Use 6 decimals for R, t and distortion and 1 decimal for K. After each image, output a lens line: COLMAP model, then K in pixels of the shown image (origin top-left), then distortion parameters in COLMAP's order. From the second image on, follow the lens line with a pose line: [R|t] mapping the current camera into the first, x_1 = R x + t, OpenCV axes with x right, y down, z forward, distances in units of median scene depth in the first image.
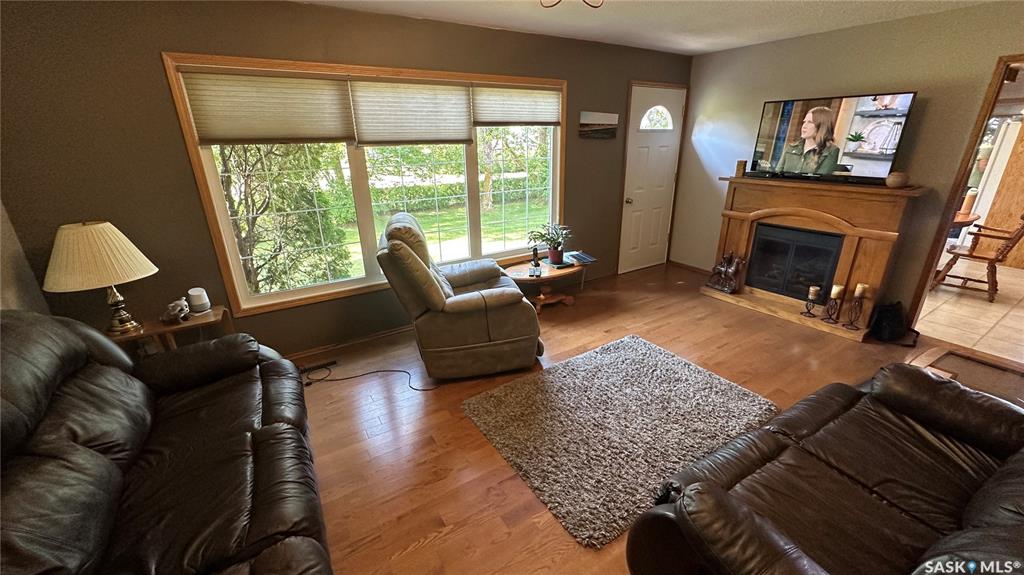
lens RADIAL K [[408.0, 0, 512.5], [0, 408.0, 286.2], [0, 0, 1]] dist [-0.005369, 0.000095]
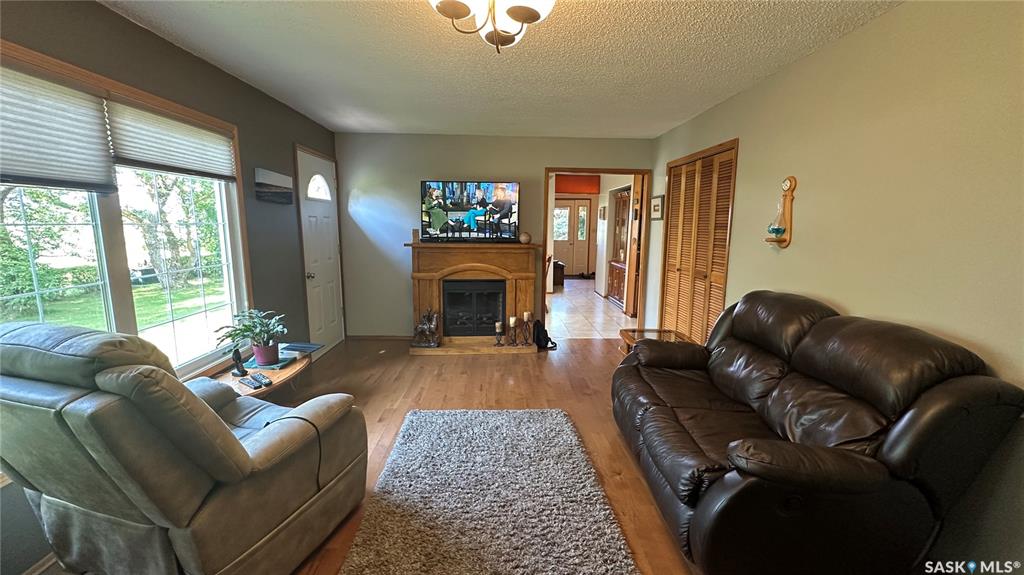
lens RADIAL K [[408.0, 0, 512.5], [0, 408.0, 286.2], [0, 0, 1]] dist [-0.005369, 0.000095]
pose [[0.509695, -0.112668, 0.852946, -0.281295], [0.282335, 0.958391, -0.042118, -0.036674], [-0.812710, 0.262284, 0.520298, 0.251424]]
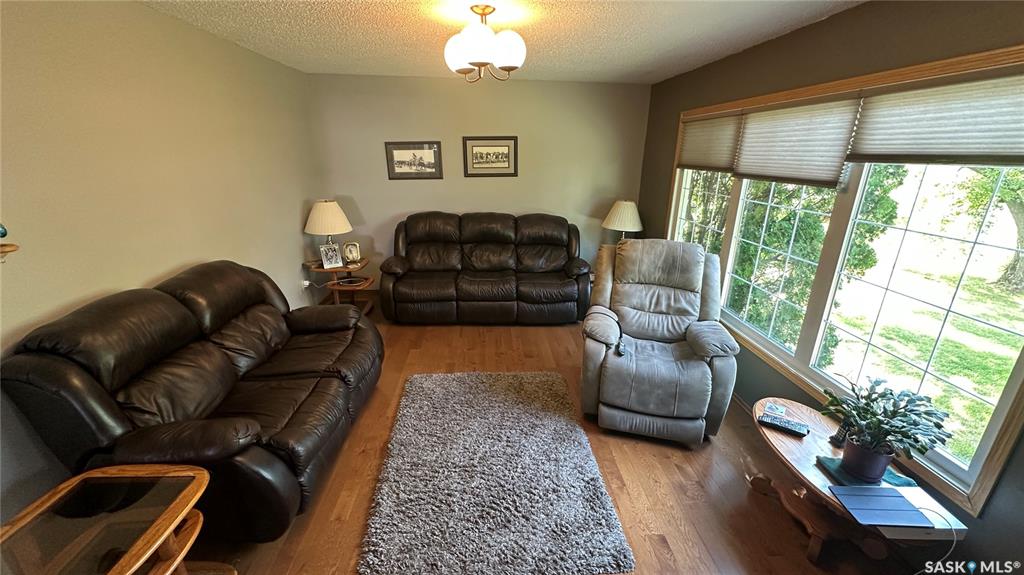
lens RADIAL K [[408.0, 0, 512.5], [0, 408.0, 286.2], [0, 0, 1]] dist [-0.005369, 0.000095]
pose [[-0.484980, 0.287971, -0.825753, 0.613947], [-0.305487, 0.828962, 0.468508, -0.326771], [0.819434, 0.479473, -0.314058, 0.768522]]
